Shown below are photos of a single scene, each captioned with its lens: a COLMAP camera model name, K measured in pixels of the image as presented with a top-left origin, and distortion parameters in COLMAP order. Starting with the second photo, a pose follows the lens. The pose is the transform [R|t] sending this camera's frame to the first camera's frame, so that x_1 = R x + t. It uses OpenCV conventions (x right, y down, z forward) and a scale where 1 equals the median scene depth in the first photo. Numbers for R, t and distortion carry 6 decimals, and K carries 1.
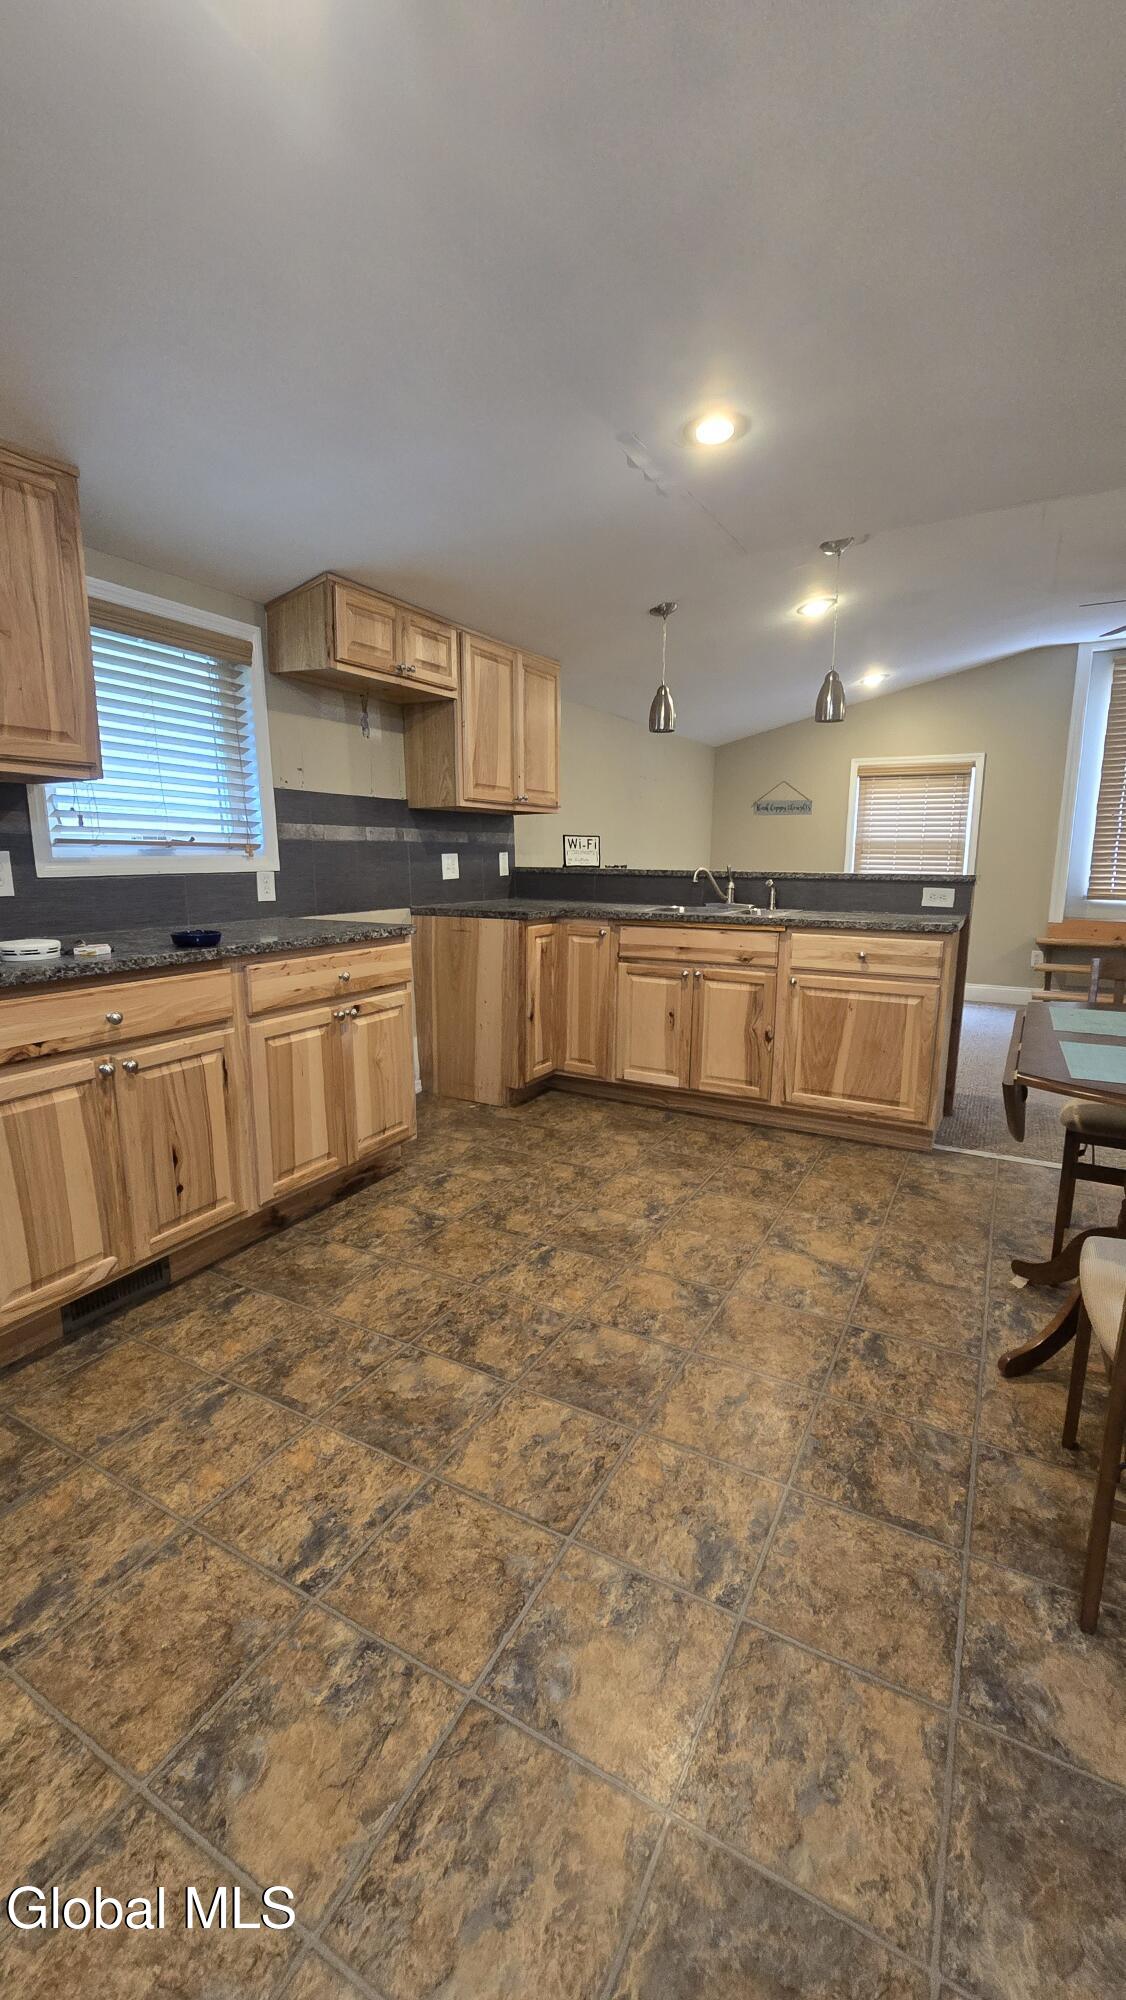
lens RADIAL K [[816.2, 0, 561.6], [0, 816.2, 995.7], [0, 0, 1]] dist [0.000185, -0.001331]
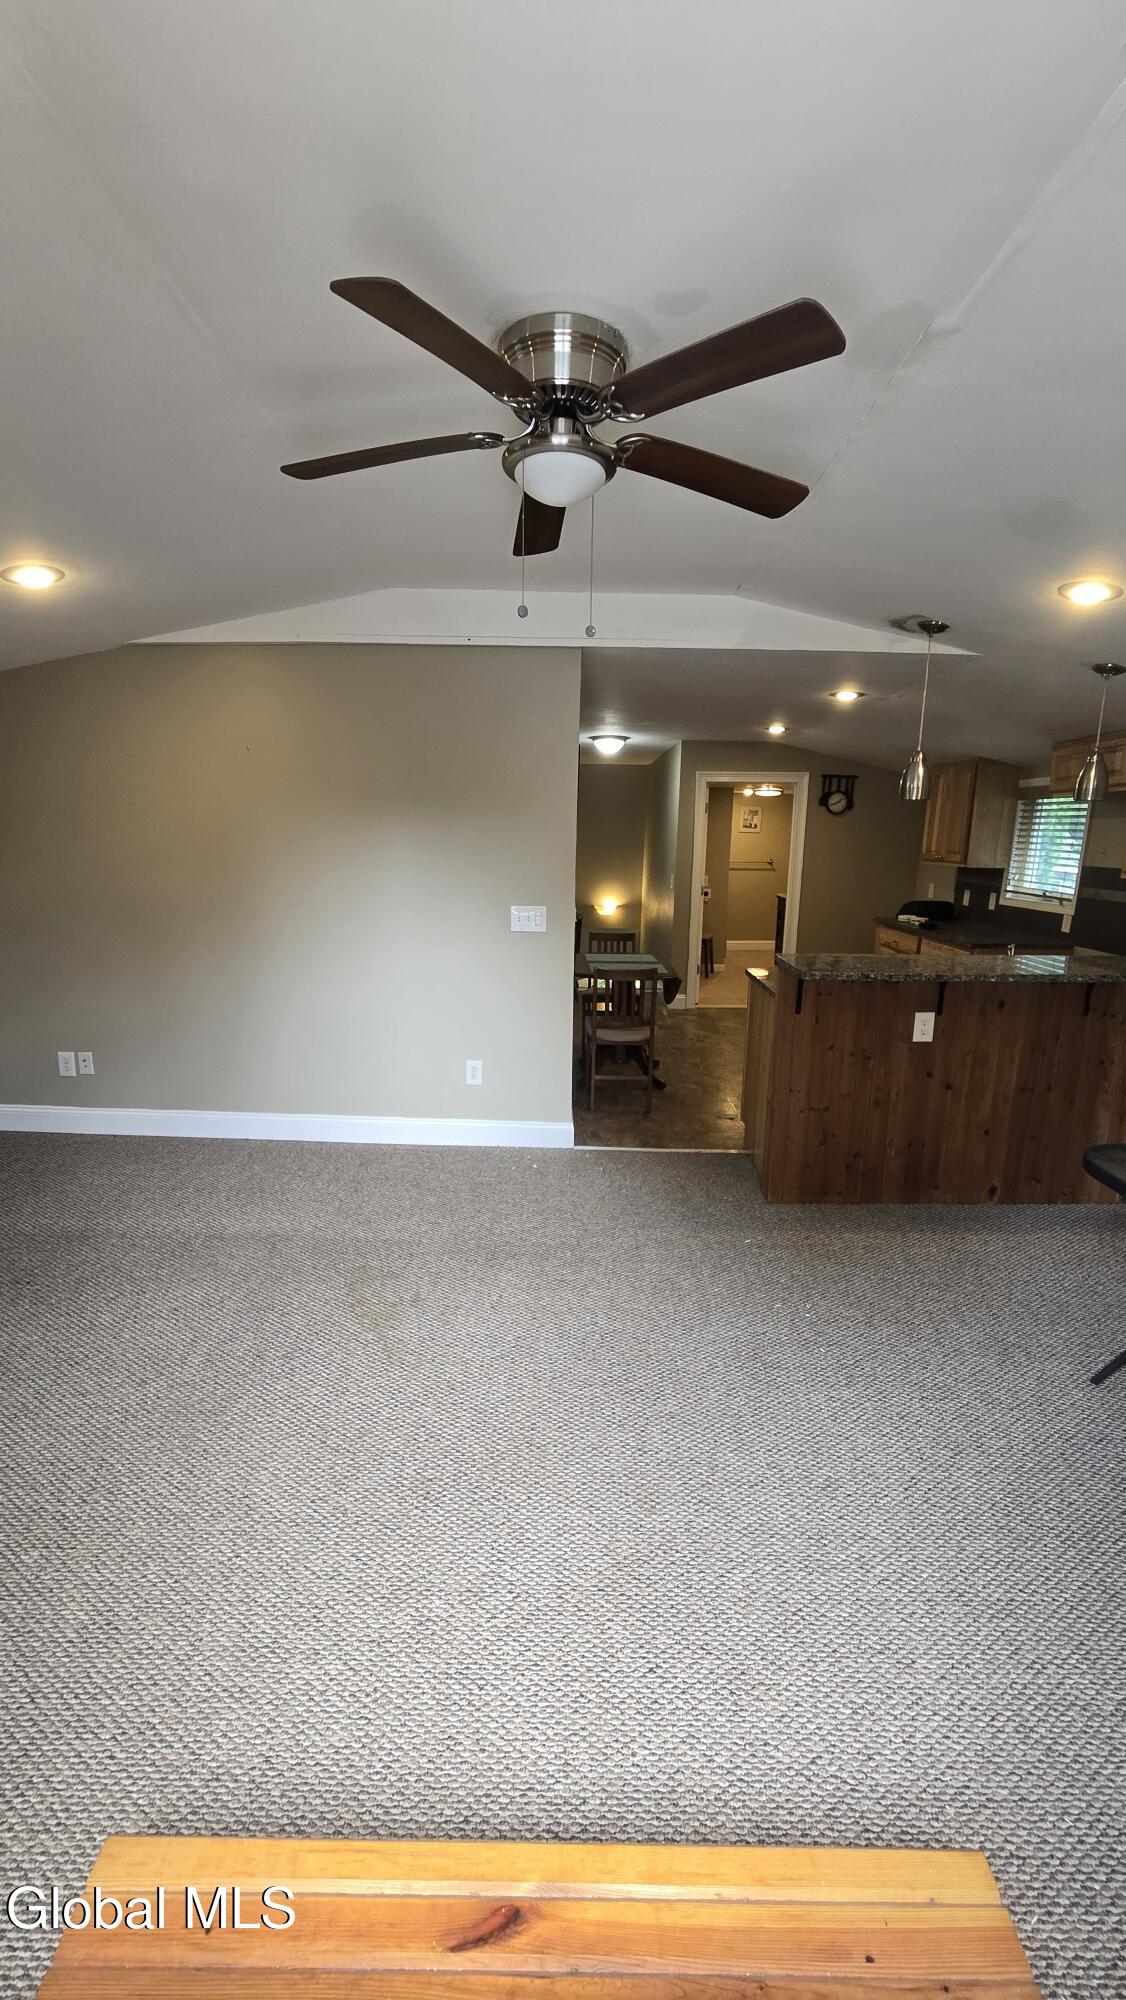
lens RADIAL K [[816.2, 0, 558.8], [0, 816.2, 1007.2], [0, 0, 1]] dist [0.000185, -0.001331]
pose [[-0.876856, 0.091077, -0.472048, 1.338515], [-0.093284, 0.930997, 0.352906, -0.459539], [0.471616, 0.353482, -0.807854, 1.882298]]
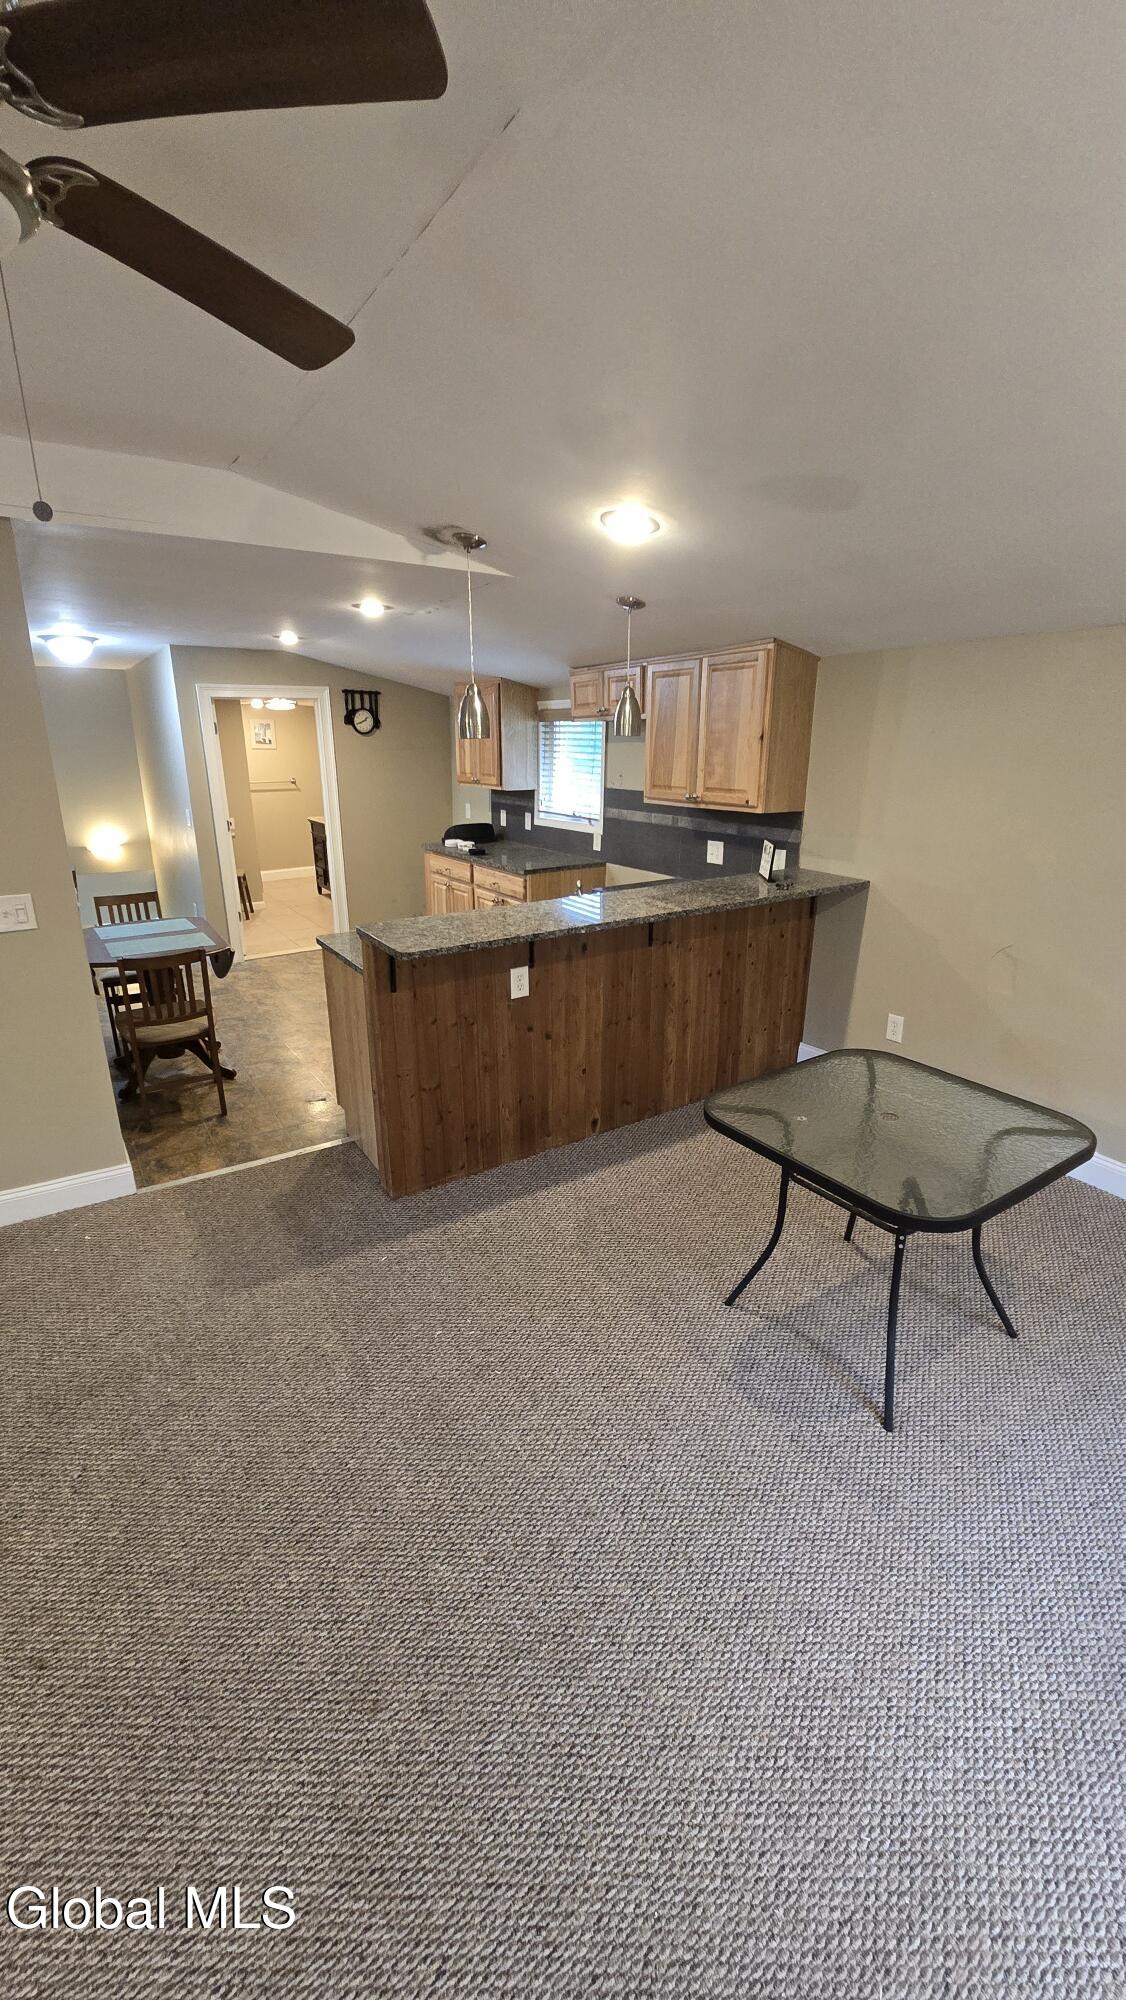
lens RADIAL K [[816.2, 0, 557.6], [0, 816.2, 1004.6], [0, 0, 1]] dist [0.000185, -0.001331]
pose [[-0.480086, 0.276516, -0.832500, 1.257727], [-0.145211, 0.910876, 0.386289, -0.481117], [0.865119, 0.306340, -0.397146, 1.711871]]
